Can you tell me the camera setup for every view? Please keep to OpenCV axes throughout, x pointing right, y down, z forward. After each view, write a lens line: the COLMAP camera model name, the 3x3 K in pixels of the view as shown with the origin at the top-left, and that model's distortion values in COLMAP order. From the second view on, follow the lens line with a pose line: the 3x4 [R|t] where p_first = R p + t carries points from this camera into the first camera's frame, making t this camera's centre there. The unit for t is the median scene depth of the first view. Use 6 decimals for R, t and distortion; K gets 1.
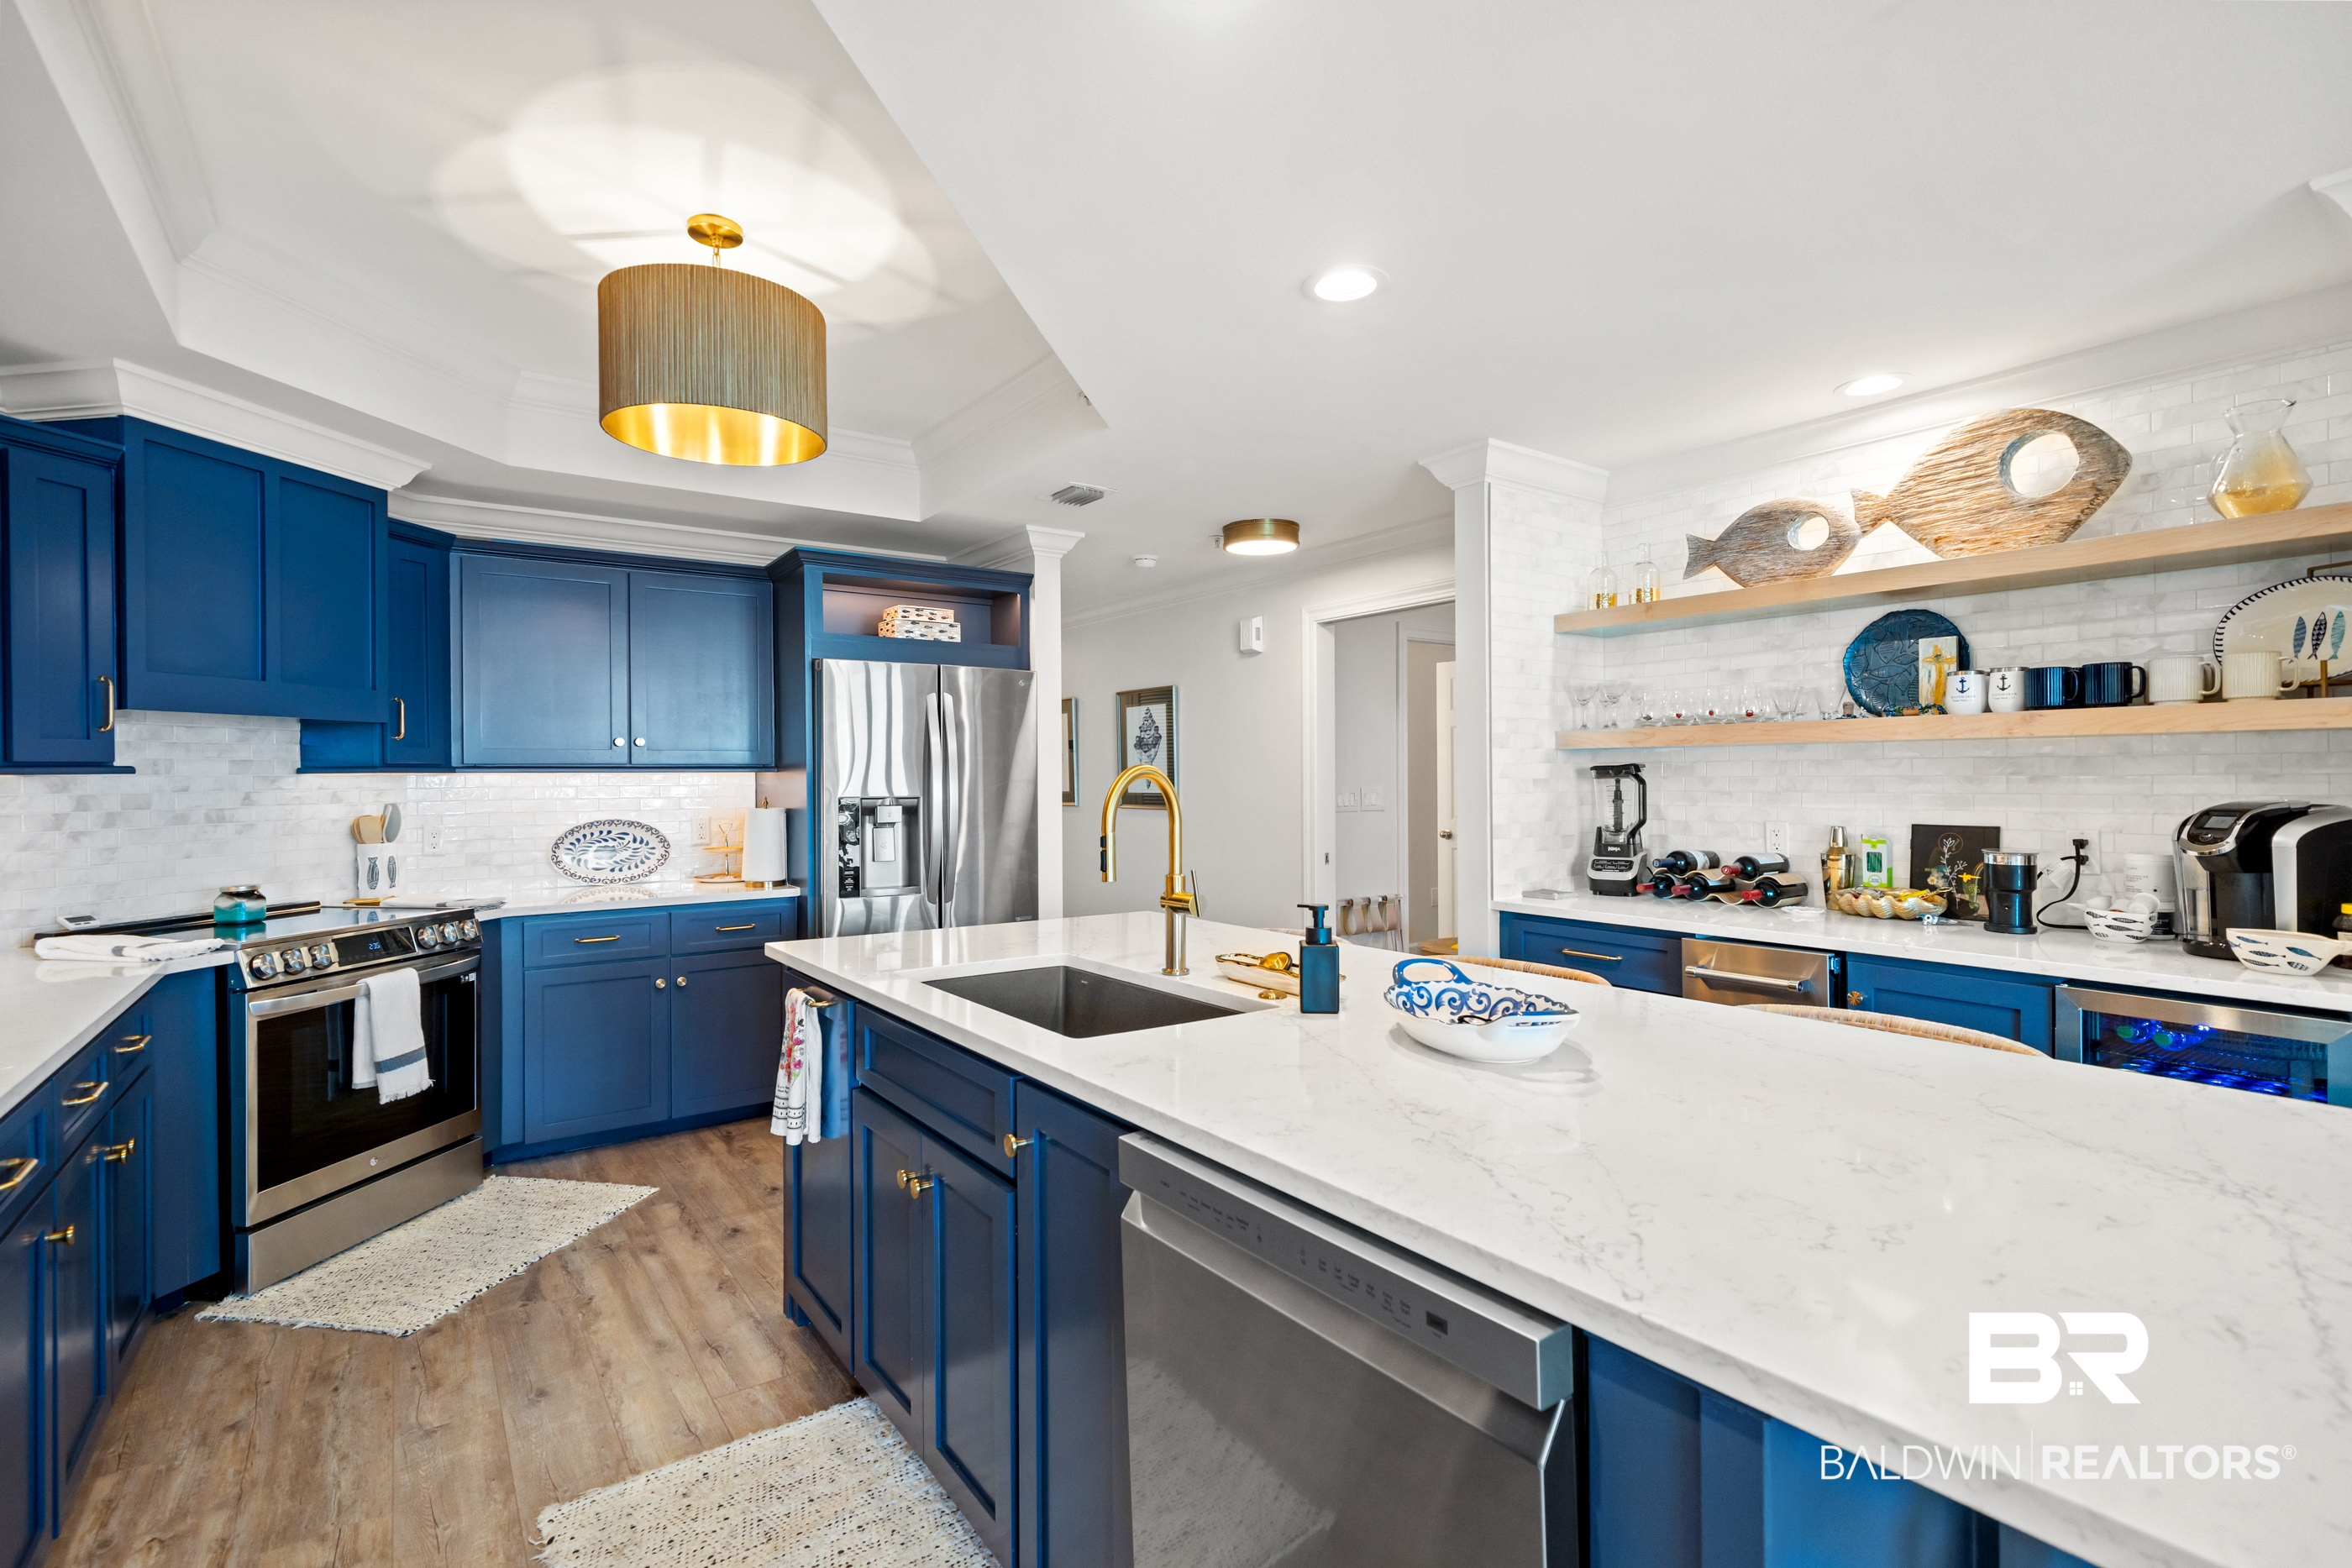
lens RADIAL K [[1080.3, 0, 1176.0], [0, 1080.3, 784.0], [0, 0, 1]] dist [0.001373, 0.000111]
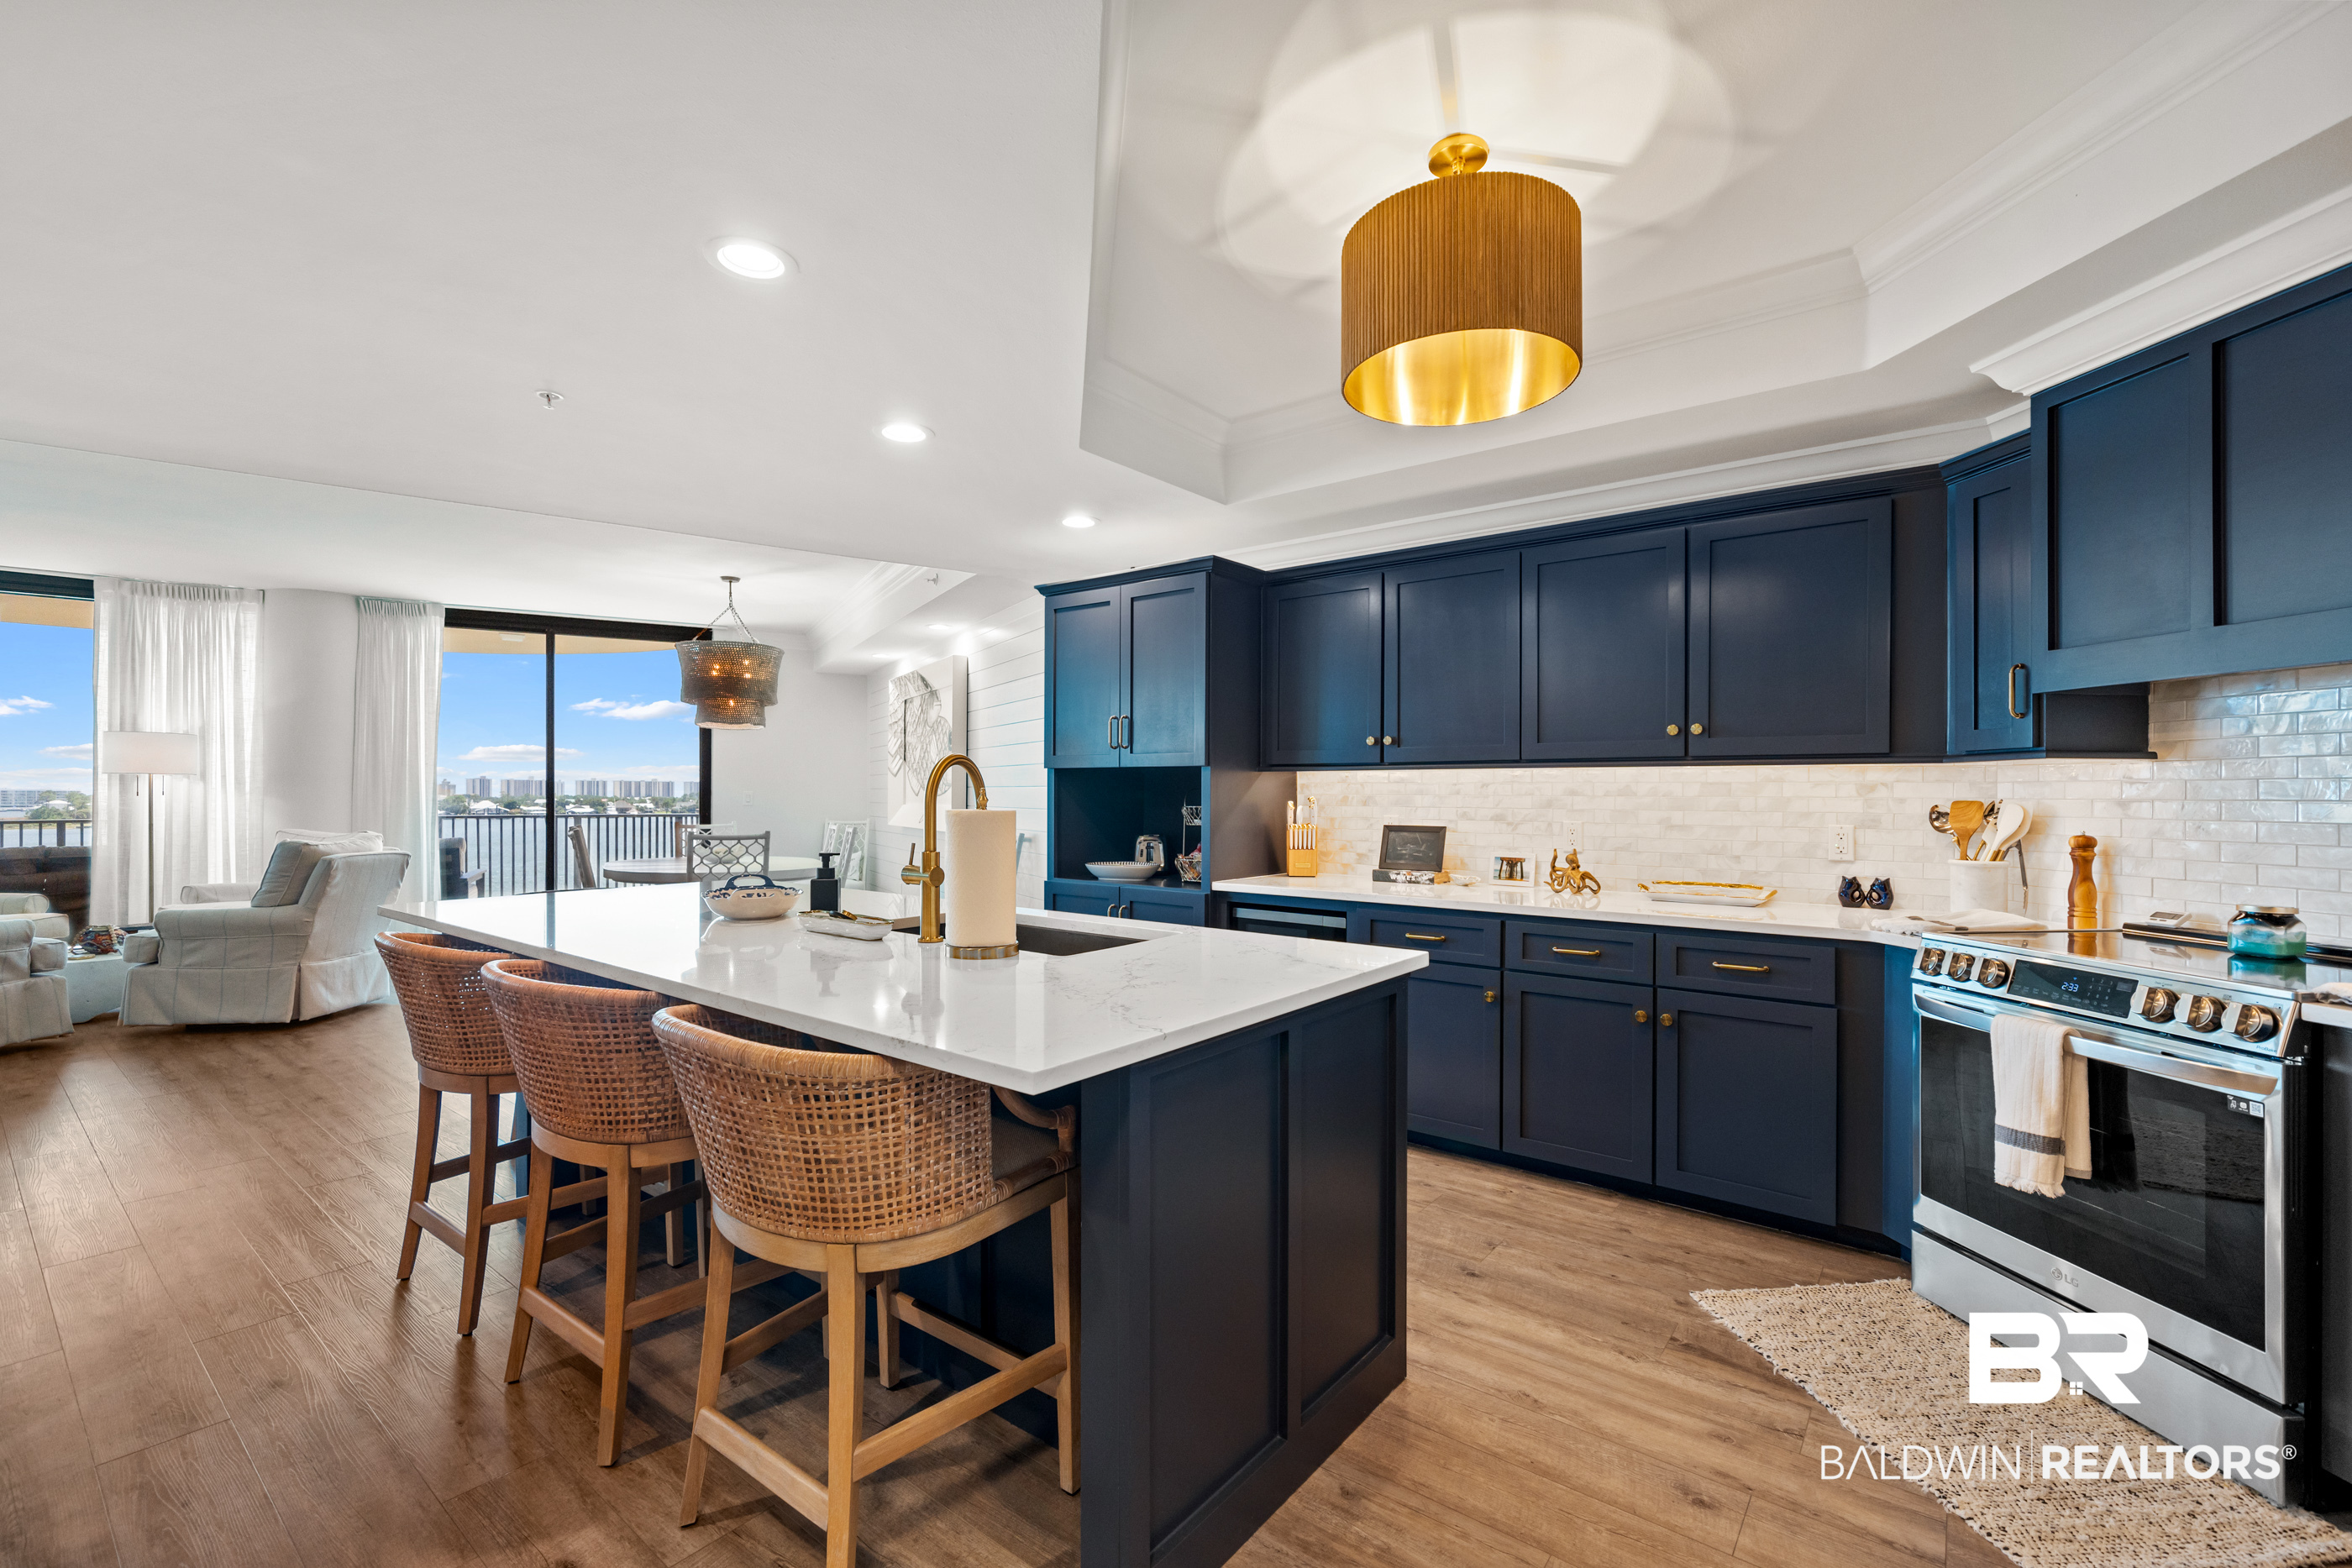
lens RADIAL K [[1006.0, 0, 1179.8], [0, 1006.0, 791.9], [0, 0, 1]] dist [-0.002078, -0.000422]
pose [[-0.962469, 0.002511, -0.271380, 0.024397], [0.000931, 0.999982, 0.005949, 0.013200], [0.271390, 0.005473, -0.962454, 1.535755]]
